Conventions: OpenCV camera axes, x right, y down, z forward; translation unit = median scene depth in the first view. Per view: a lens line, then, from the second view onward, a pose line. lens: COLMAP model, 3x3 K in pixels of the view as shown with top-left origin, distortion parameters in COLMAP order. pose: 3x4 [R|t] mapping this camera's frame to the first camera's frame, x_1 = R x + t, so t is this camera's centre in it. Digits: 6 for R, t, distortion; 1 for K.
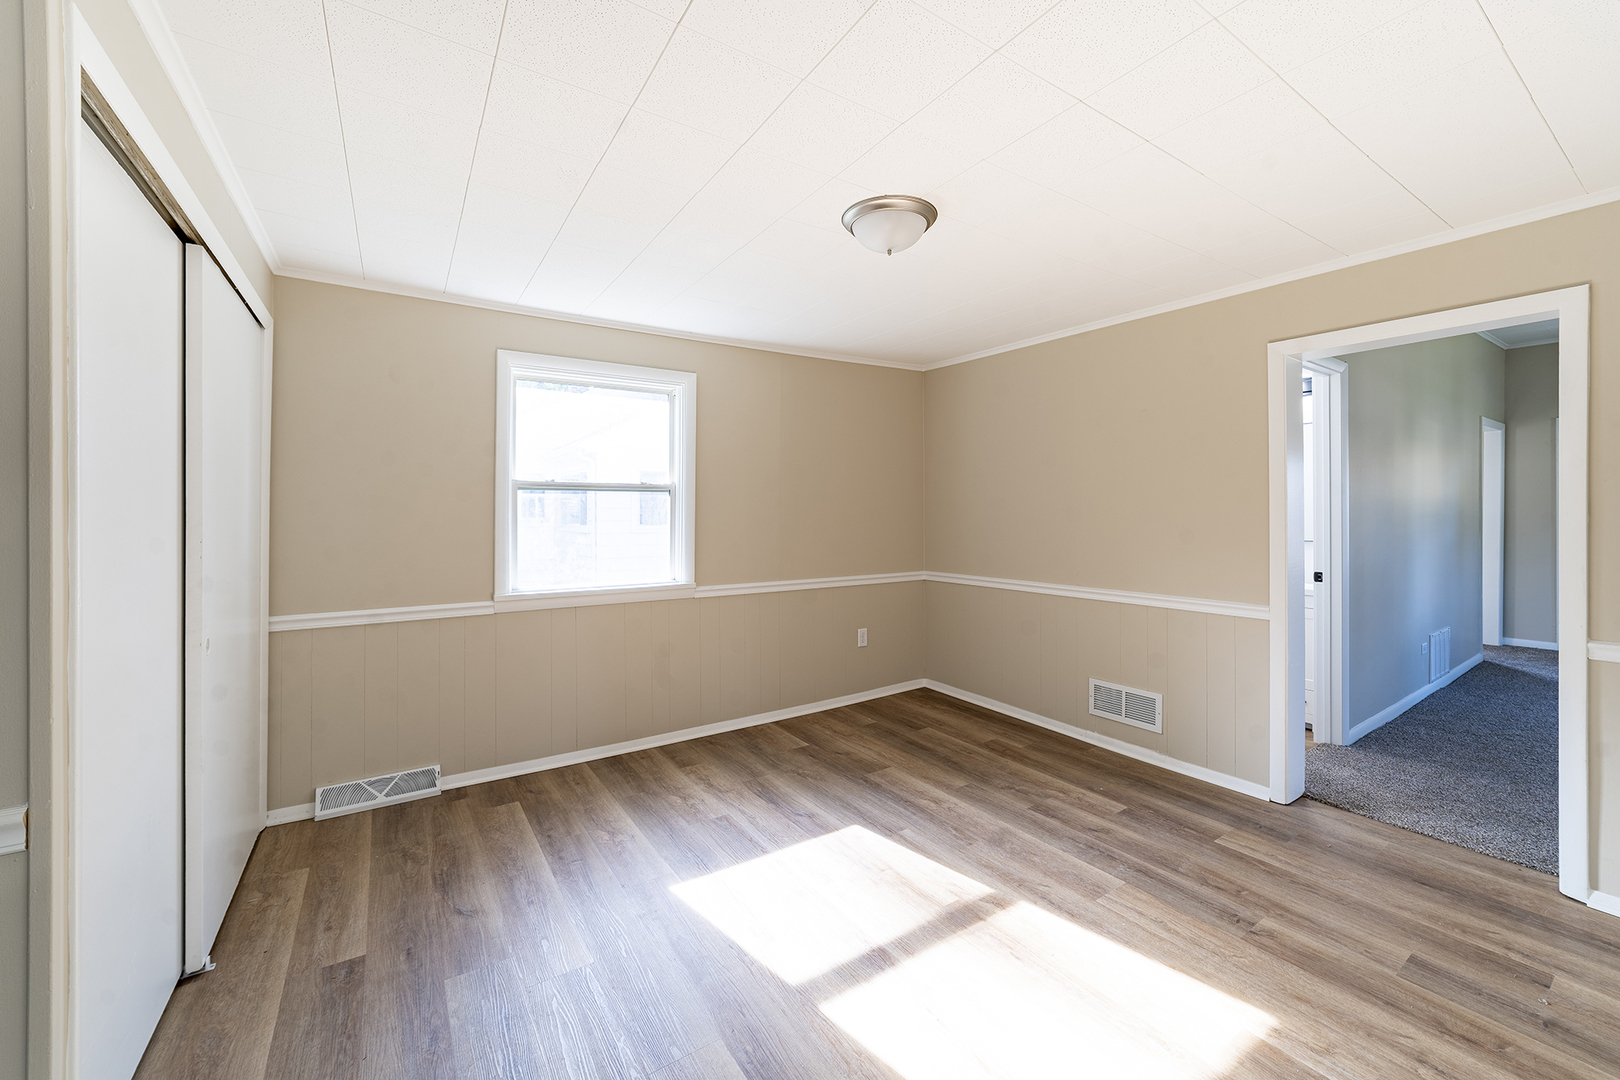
lens RADIAL K [[650.7, 0, 876.5], [0, 650.7, 486.5], [0, 0, 1]] dist [-0.012912, 0.000484]
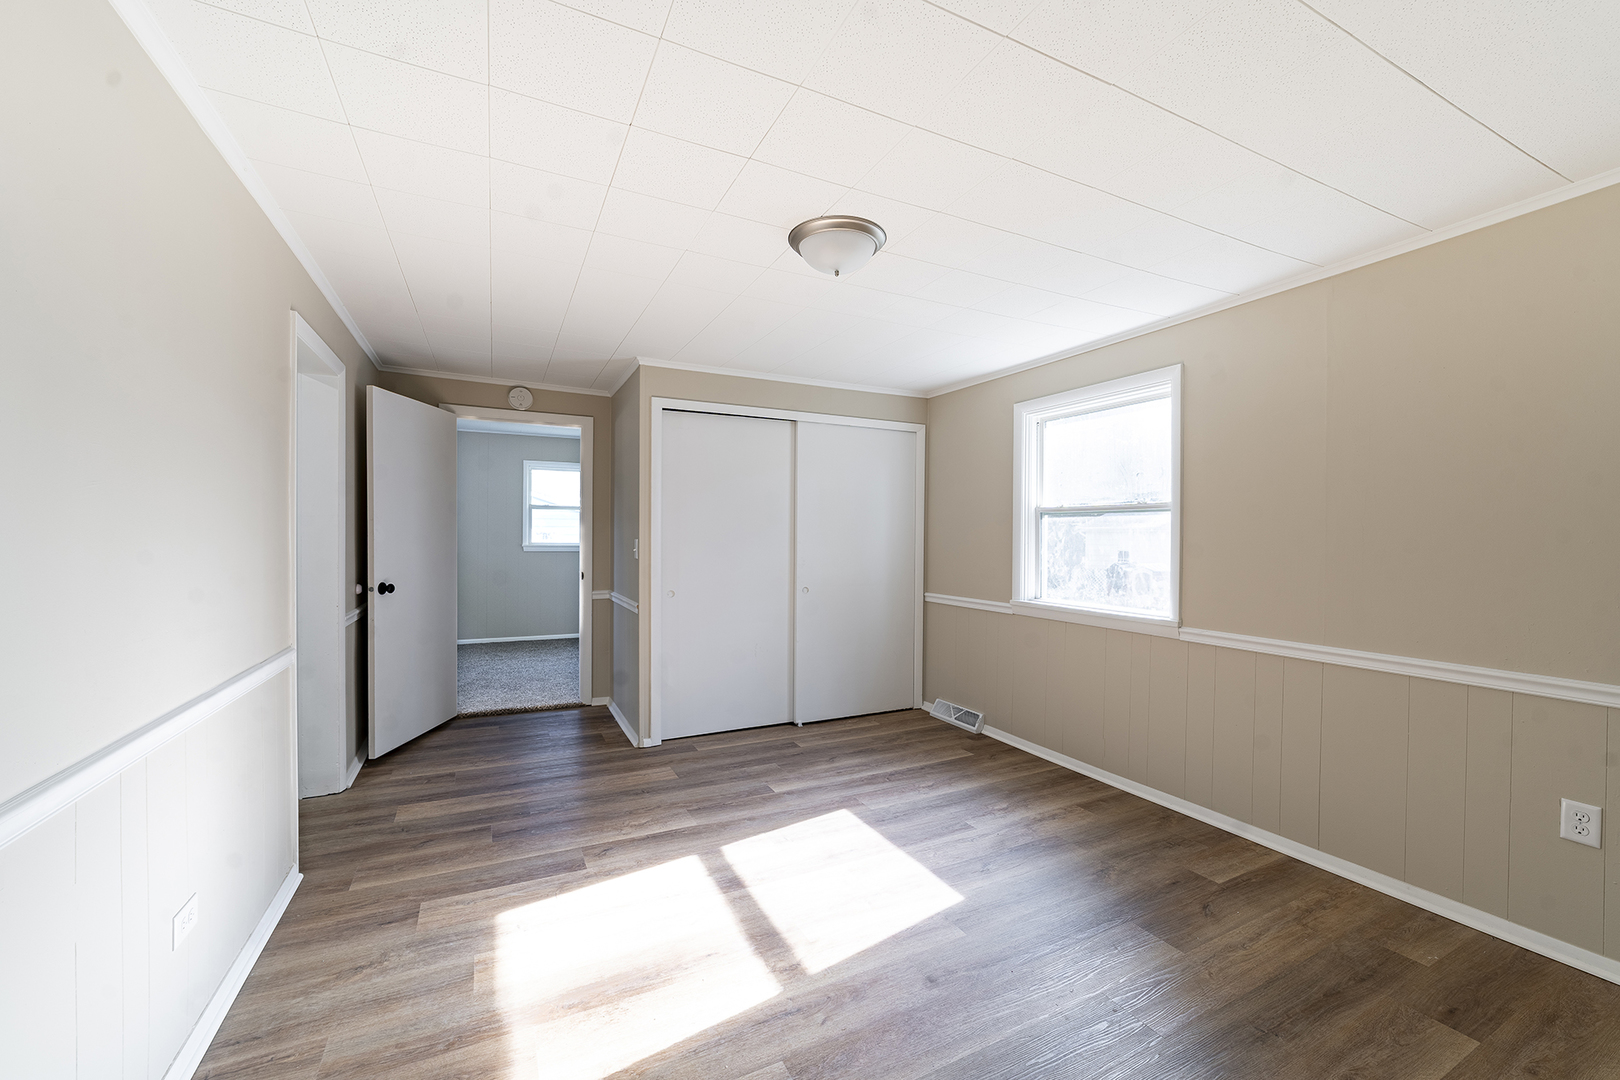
lens RADIAL K [[650.7, 0, 818.9], [0, 650.7, 548.1], [0, 0, 1]] dist [-0.012912, 0.000484]
pose [[-0.162484, 0.009867, -0.986662, 0.748451], [0.012277, 0.999893, 0.007978, 0.055913], [0.986635, -0.010817, -0.162588, 0.870646]]
